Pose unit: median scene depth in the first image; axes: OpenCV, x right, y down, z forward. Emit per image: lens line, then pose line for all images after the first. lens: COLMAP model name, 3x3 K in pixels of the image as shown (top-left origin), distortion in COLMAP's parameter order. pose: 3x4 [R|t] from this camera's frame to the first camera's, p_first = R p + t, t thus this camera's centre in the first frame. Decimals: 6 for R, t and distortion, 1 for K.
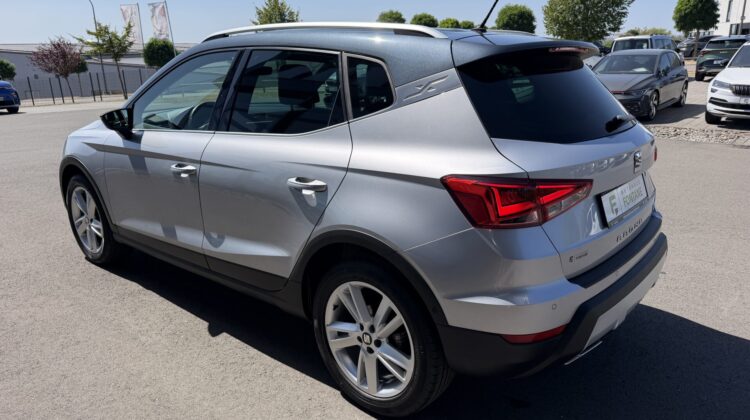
lens RADIAL K [[527.1, 0, 375.0], [0, 527.1, 210.0], [0, 0, 1]] dist [-0.002491, -0.002807]
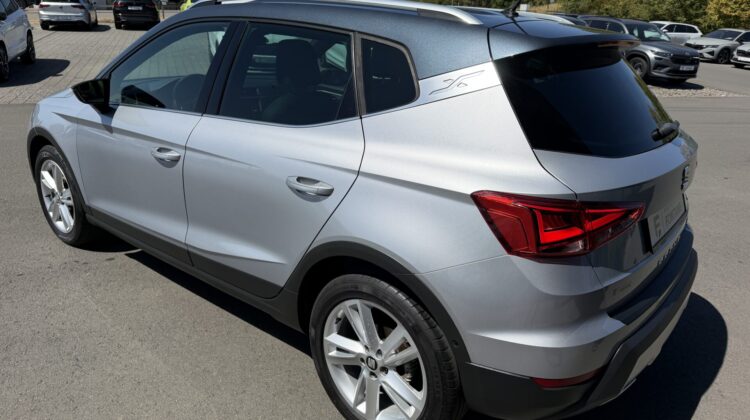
lens RADIAL K [[527.1, 0, 375.0], [0, 527.1, 210.0], [0, 0, 1]] dist [-0.002491, -0.002807]
pose [[0.998548, 0.040199, 0.035849, -0.052900], [-0.042197, 0.997491, 0.056847, -0.064888], [-0.033474, -0.058277, 0.997739, 0.128742]]
